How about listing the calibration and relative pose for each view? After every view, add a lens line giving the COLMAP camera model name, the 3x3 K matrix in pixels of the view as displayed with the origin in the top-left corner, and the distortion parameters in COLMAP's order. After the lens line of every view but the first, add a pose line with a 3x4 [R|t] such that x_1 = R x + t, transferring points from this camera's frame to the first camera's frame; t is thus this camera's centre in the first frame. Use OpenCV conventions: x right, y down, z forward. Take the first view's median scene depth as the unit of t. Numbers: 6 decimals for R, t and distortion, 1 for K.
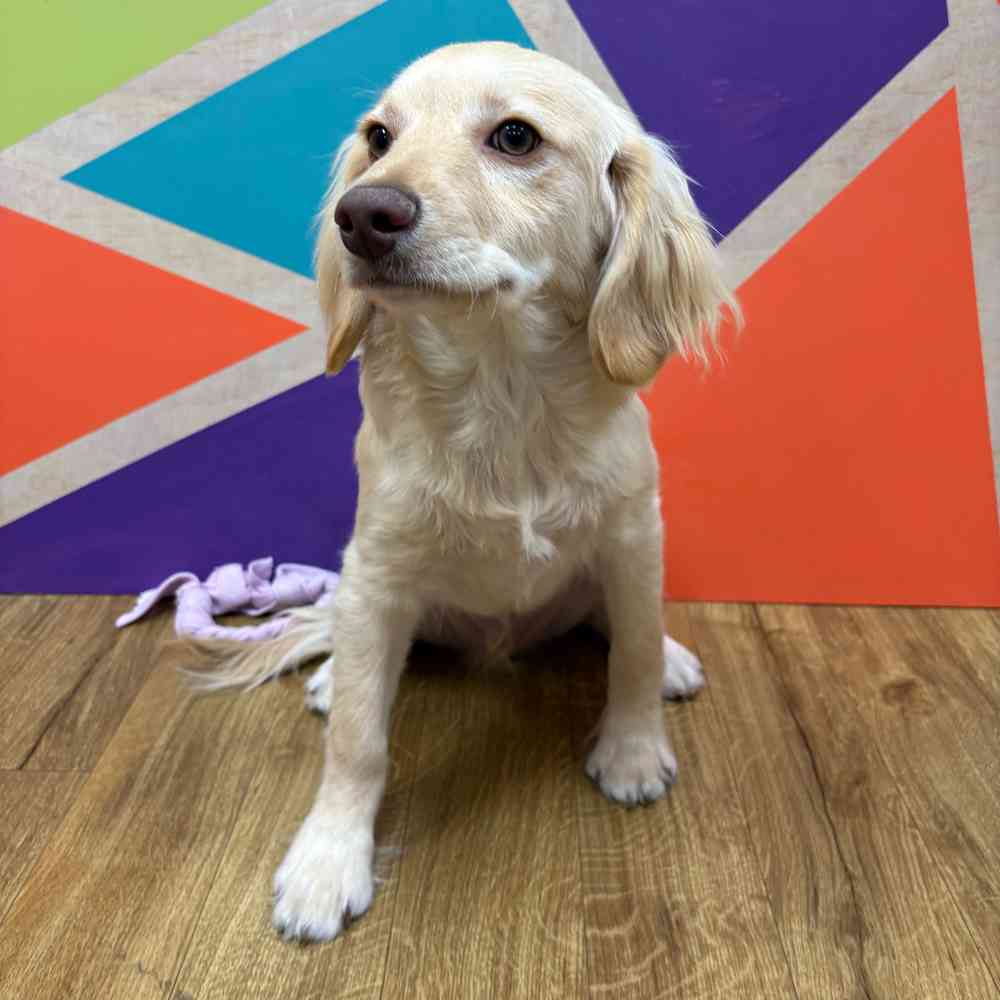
lens RADIAL K [[1098.7, 0, 511.1], [0, 1098.7, 444.6], [0, 0, 1]] dist [0.000342, 0.007949]
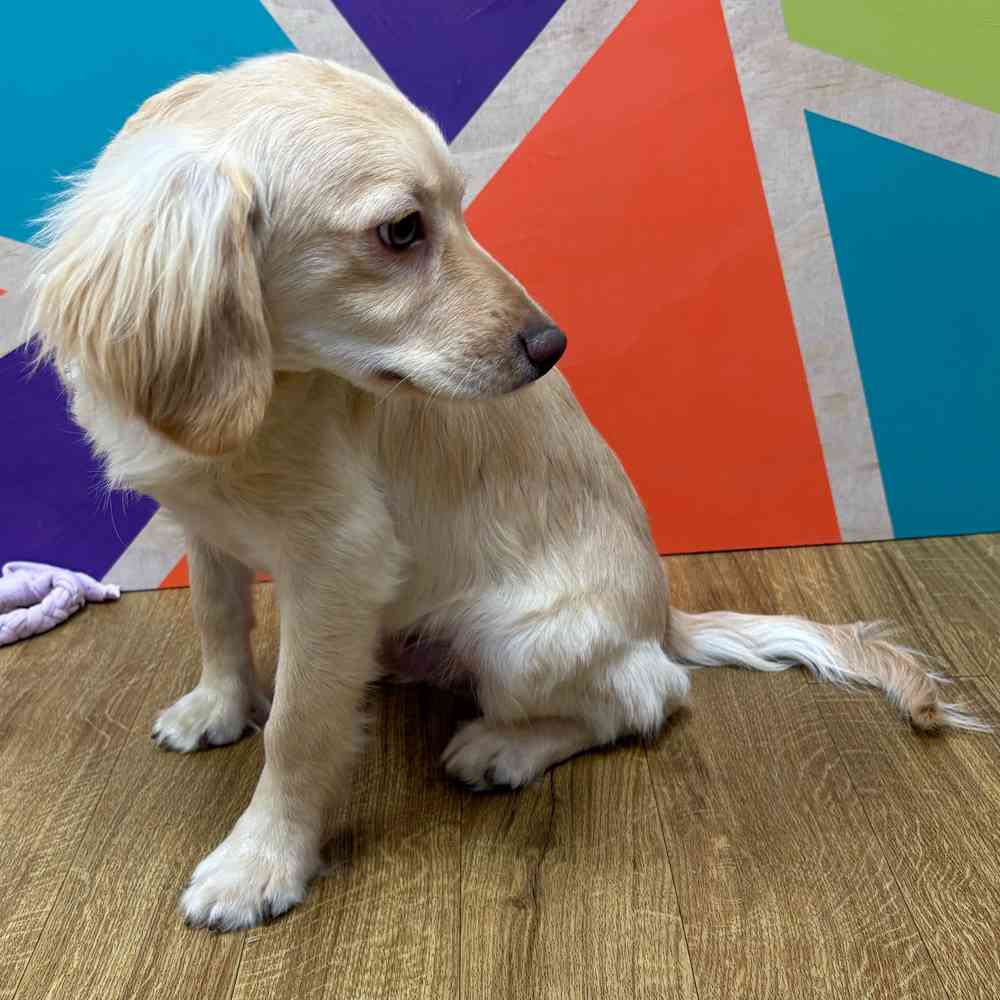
lens RADIAL K [[1481.5, 0, 358.2], [0, 1481.5, 629.0], [0, 0, 1]] dist [0.066062, -0.255446]
pose [[0.991622, -0.076165, -0.104330, 0.277083], [0.084701, 0.993191, 0.079984, 0.126049], [0.097527, -0.088151, 0.991321, -0.262241]]
